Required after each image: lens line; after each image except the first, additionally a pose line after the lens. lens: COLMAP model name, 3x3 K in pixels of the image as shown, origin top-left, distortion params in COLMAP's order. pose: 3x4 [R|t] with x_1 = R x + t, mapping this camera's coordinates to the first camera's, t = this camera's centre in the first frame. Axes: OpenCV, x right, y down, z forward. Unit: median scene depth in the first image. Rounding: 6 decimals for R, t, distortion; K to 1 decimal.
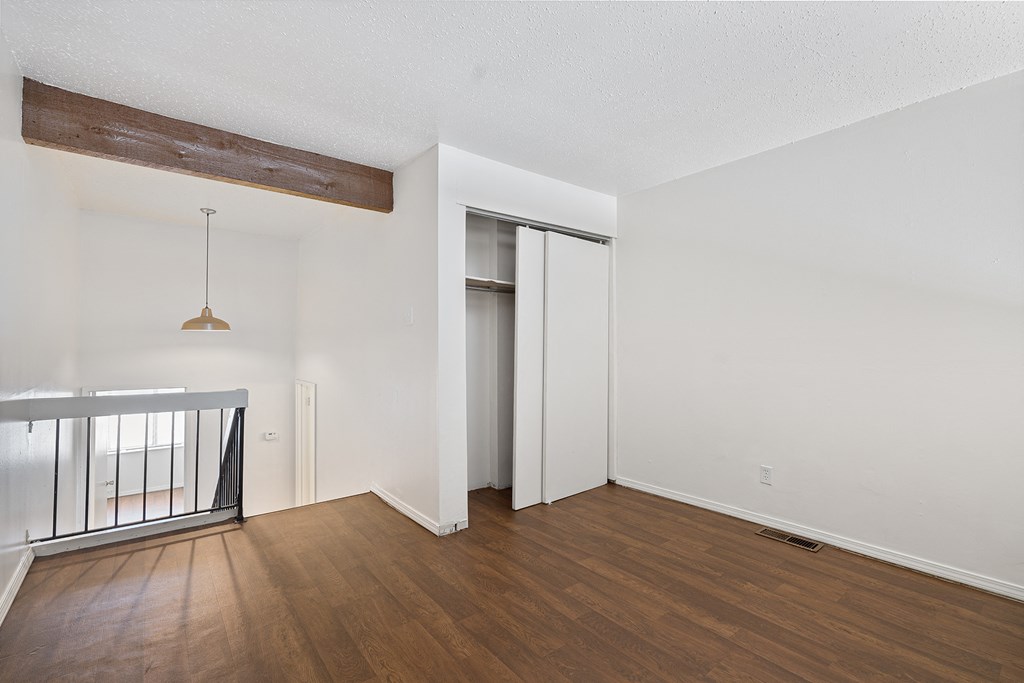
lens RADIAL K [[470.6, 0, 505.1], [0, 470.6, 338.6], [0, 0, 1]] dist [-0.013591, 0.005010]
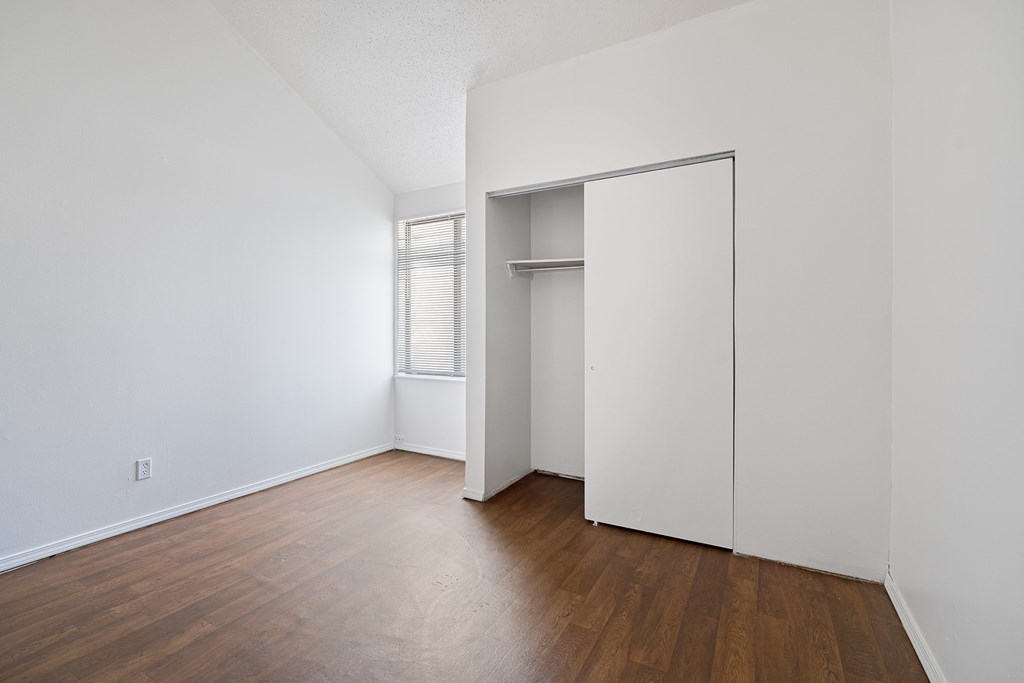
lens RADIAL K [[470.6, 0, 505.1], [0, 470.6, 338.6], [0, 0, 1]] dist [-0.013591, 0.005010]
pose [[-0.411411, -0.020661, 0.911216, -0.906874], [-0.017821, 0.999734, 0.014622, 0.011392], [-0.911276, -0.010224, -0.411669, 1.191125]]
